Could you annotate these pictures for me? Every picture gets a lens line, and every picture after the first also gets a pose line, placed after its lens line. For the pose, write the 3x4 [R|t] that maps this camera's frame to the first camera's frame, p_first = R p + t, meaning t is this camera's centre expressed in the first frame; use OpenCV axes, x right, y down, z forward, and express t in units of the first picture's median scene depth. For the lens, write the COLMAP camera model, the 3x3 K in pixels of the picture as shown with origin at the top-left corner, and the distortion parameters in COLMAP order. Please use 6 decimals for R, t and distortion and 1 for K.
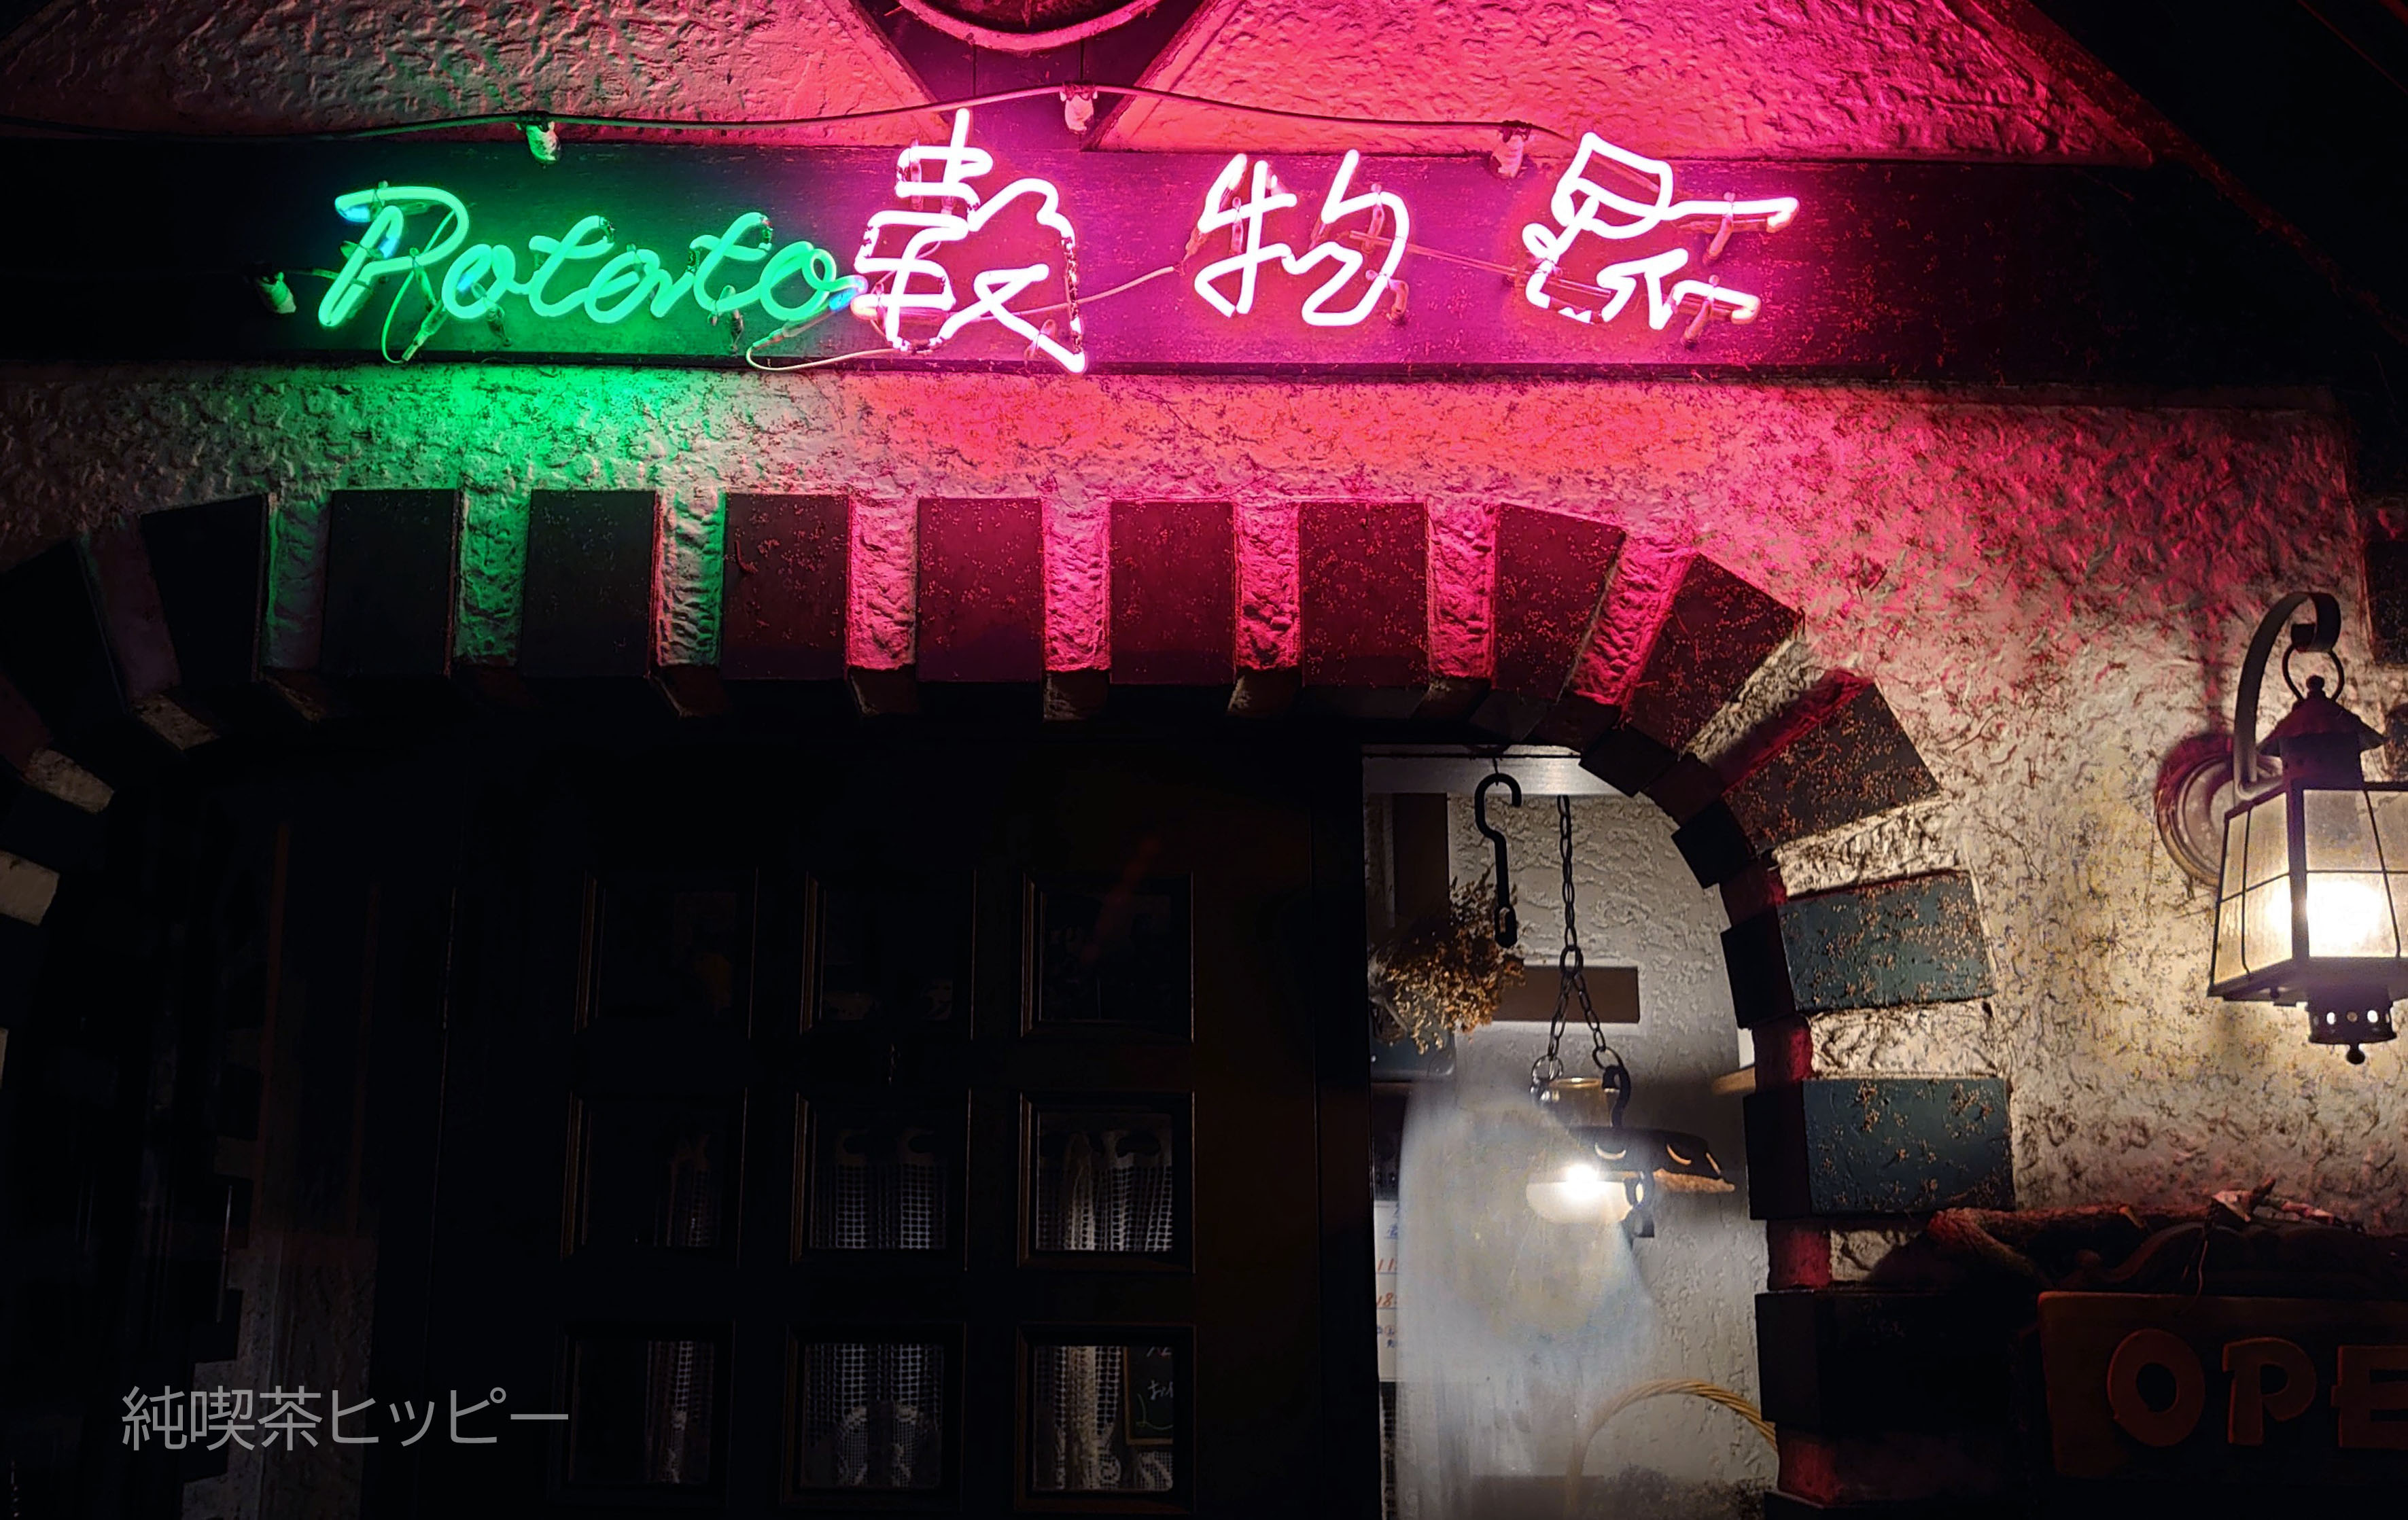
lens RADIAL K [[2116.7, 0, 1135.0], [0, 2116.7, 768.7], [0, 0, 1]] dist [0.087756, -0.271219]
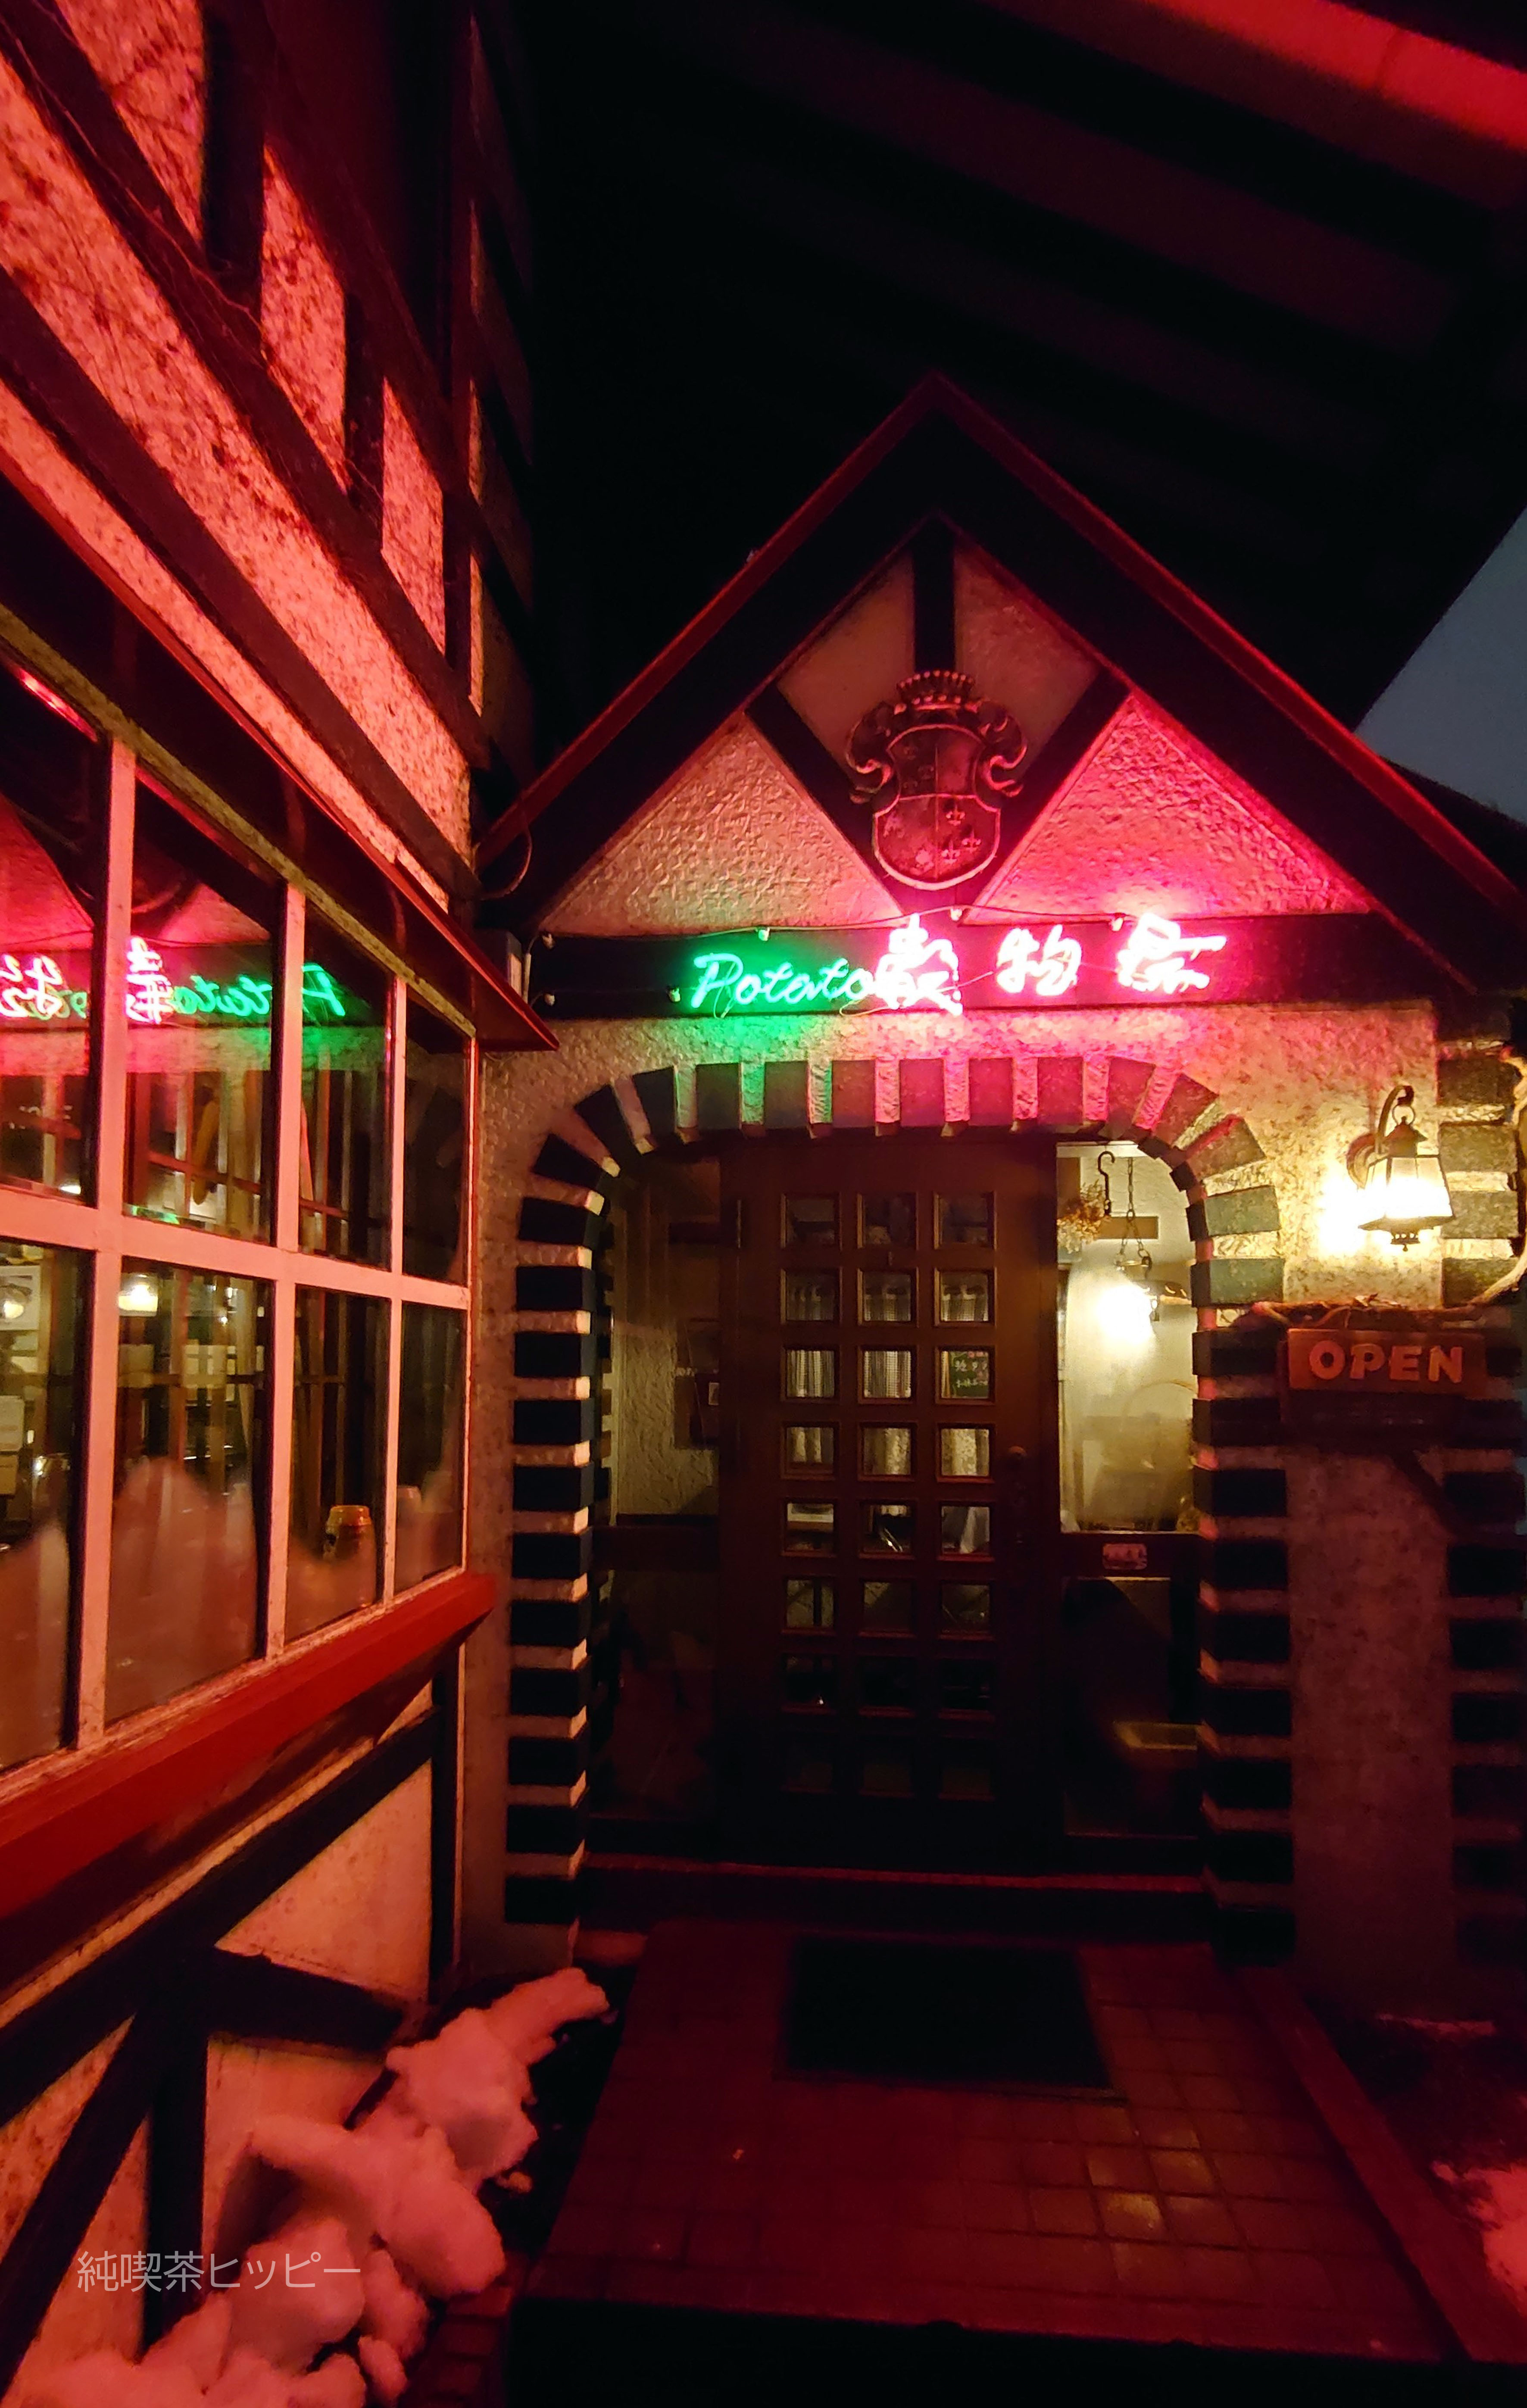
lens RADIAL K [[1119.7, 0, 769.6], [0, 1119.7, 1321.7], [0, 0, 1]] dist [-0.013209, 0.000131]
pose [[0.994001, -0.006442, -0.109177, -0.113443], [0.027085, 0.981666, 0.188676, -0.070571], [0.105960, -0.190501, 0.975952, -0.542946]]
